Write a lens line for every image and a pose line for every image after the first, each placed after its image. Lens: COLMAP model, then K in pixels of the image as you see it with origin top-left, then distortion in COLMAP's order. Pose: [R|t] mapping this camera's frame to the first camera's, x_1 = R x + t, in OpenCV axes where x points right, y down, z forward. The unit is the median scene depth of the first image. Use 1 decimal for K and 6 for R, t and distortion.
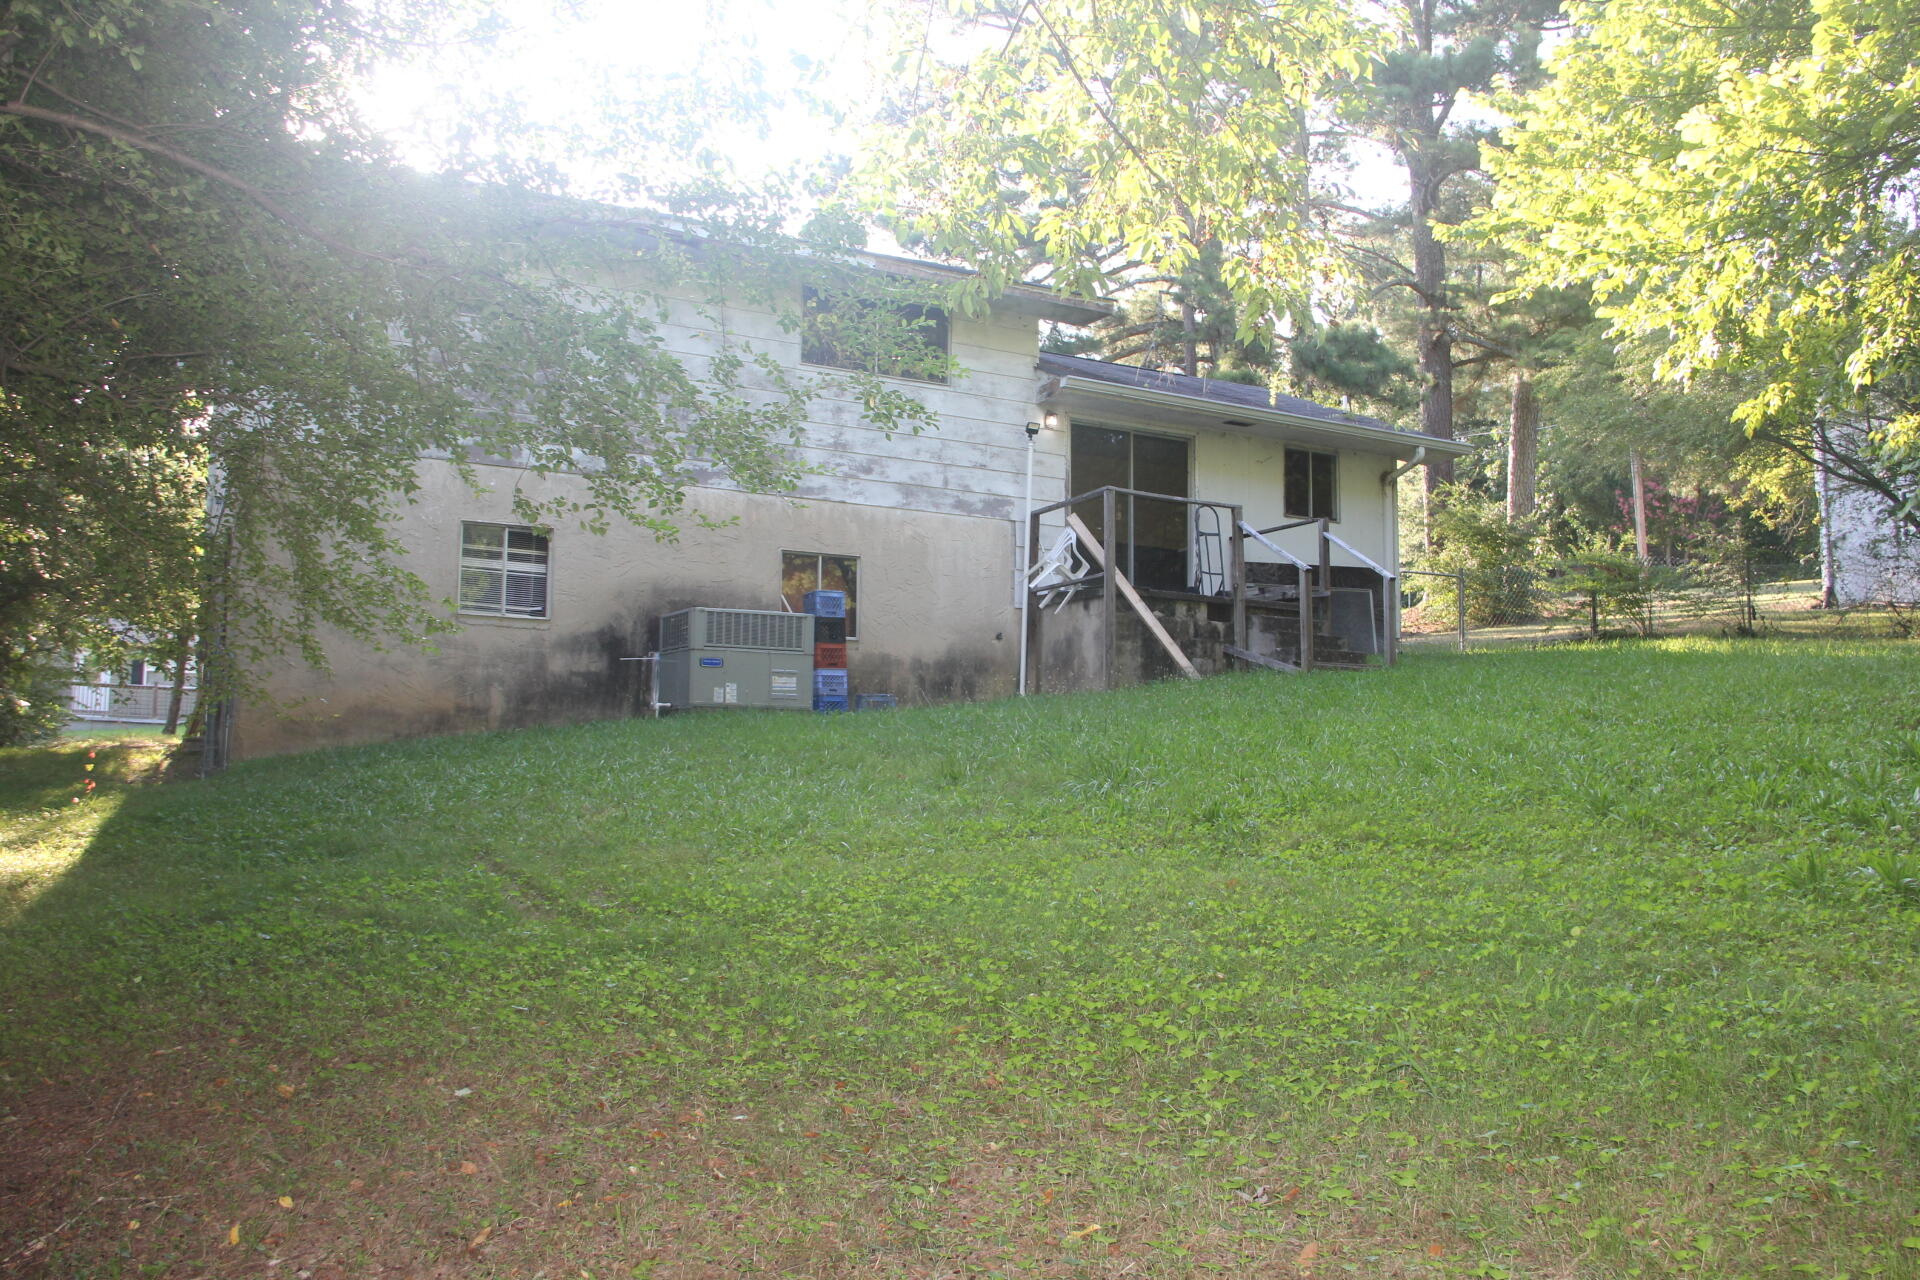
lens RADIAL K [[1567.9, 0, 960.0], [0, 1567.9, 640.0], [0, 0, 1]] dist [-0.205828, -0.000506]
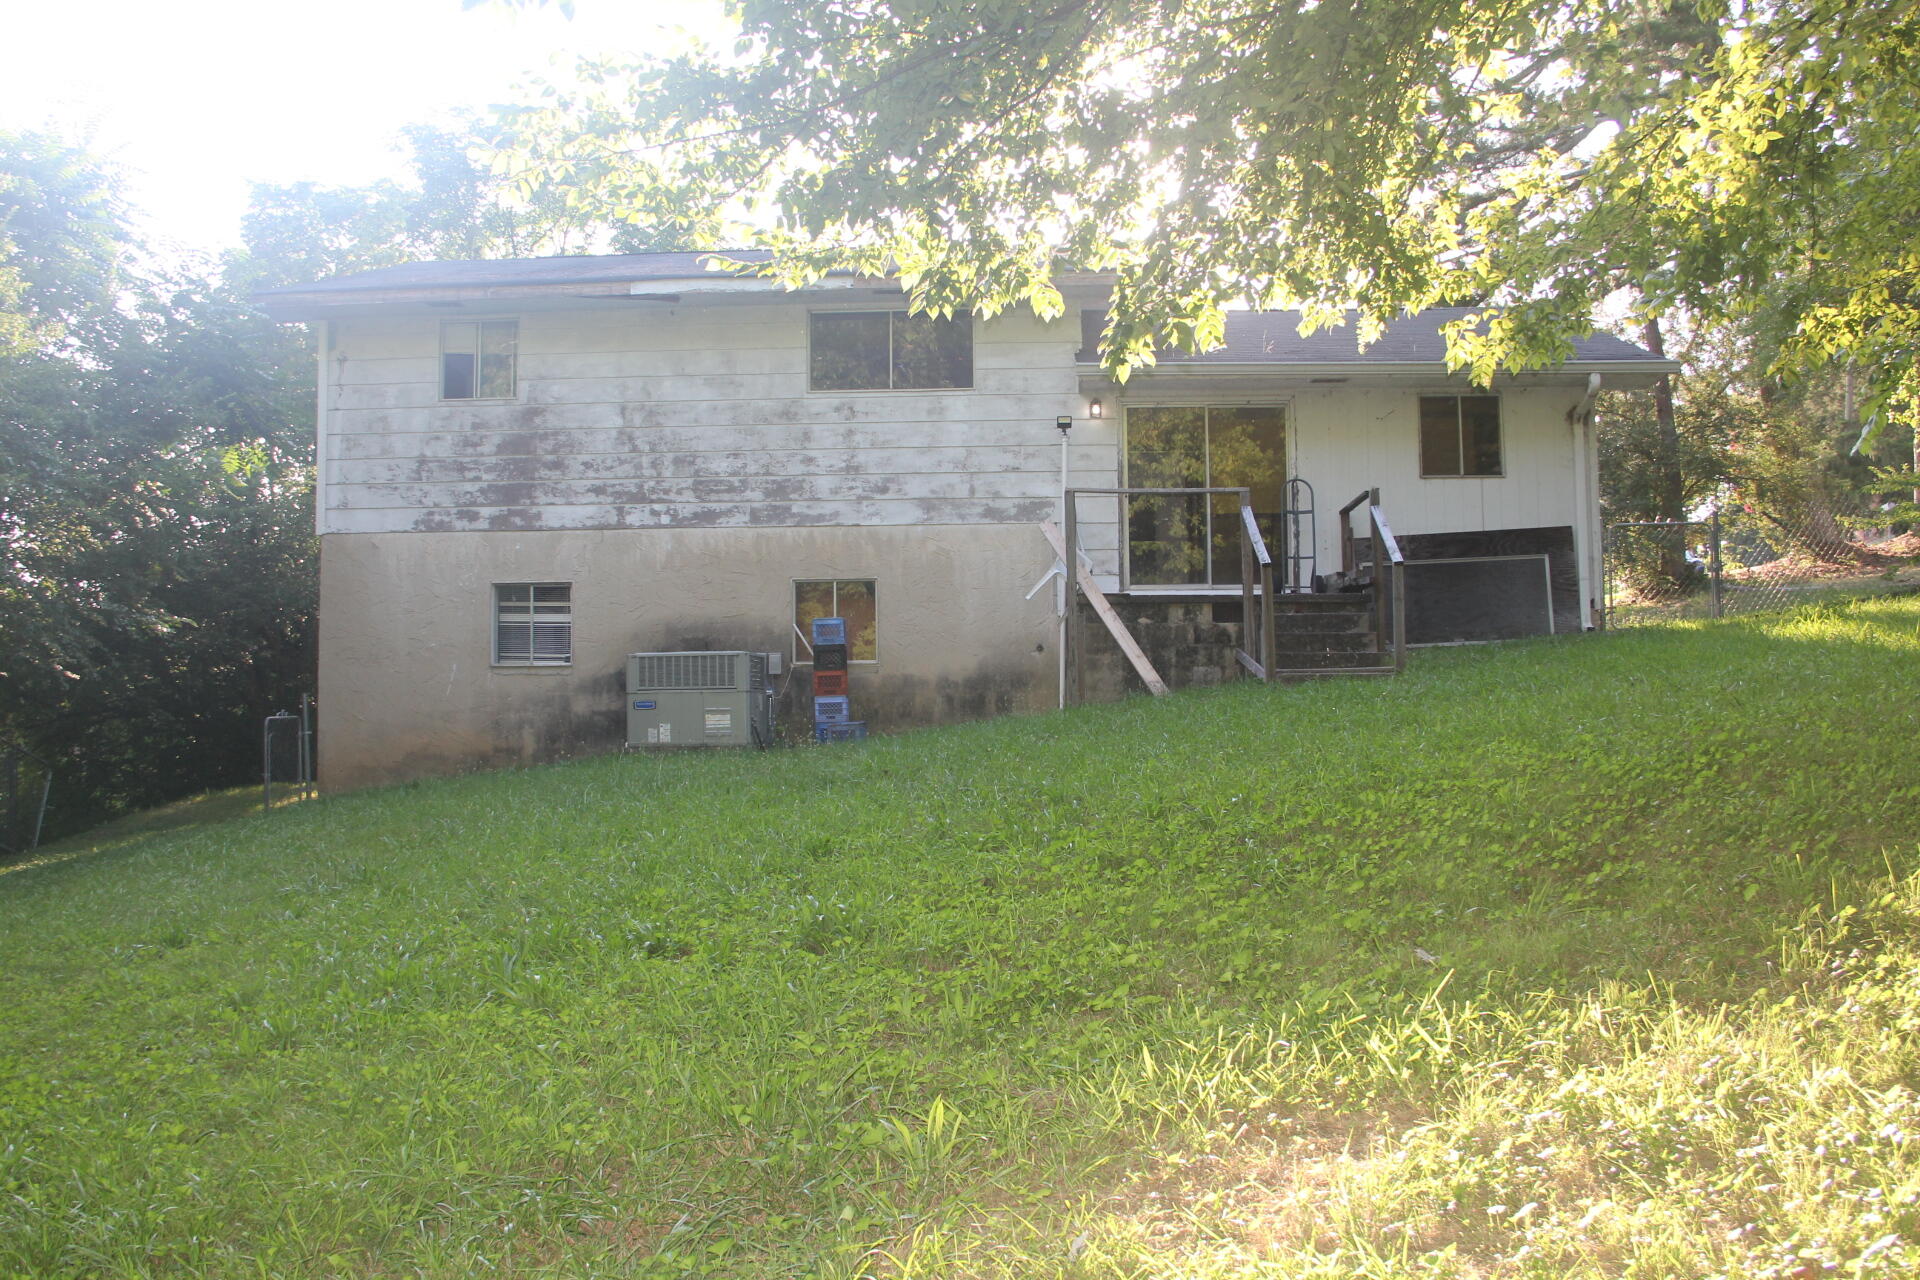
lens RADIAL K [[1567.9, 0, 960.0], [0, 1567.9, 640.0], [0, 0, 1]] dist [-0.205828, -0.000506]
pose [[0.869159, -0.050664, -0.491930, 0.467385], [0.069784, 0.997350, 0.020580, -0.031073], [0.489584, -0.052216, 0.870391, 0.160040]]
